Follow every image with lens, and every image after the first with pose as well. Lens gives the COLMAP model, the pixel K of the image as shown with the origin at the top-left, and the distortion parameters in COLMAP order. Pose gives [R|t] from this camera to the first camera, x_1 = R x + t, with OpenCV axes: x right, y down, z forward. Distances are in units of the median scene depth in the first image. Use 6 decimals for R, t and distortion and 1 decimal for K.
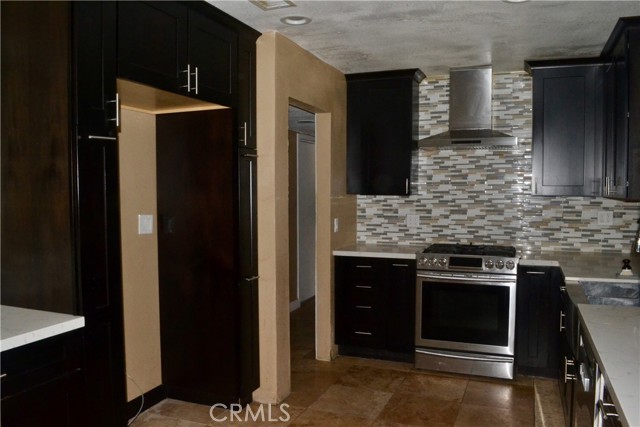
lens RADIAL K [[517.9, 0, 315.6], [0, 517.9, 211.9], [0, 0, 1]] dist [-0.080684, 0.014837]
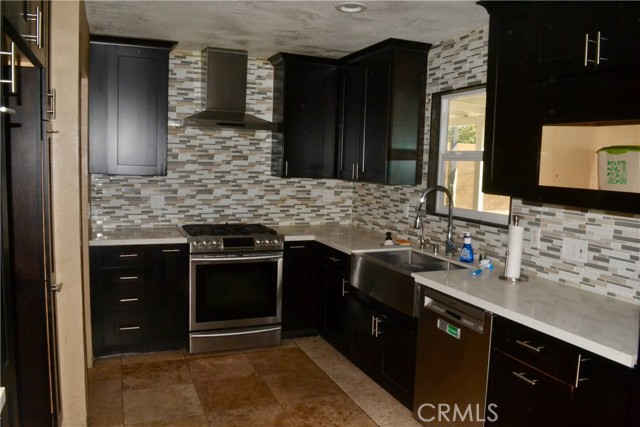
lens RADIAL K [[517.9, 0, 316.6], [0, 517.9, 216.3], [0, 0, 1]] dist [-0.080684, 0.014837]
pose [[0.719868, -0.049424, 0.692349, -0.286130], [0.000508, 0.997499, 0.070680, -0.025217], [-0.694111, -0.050529, 0.718092, 0.136210]]
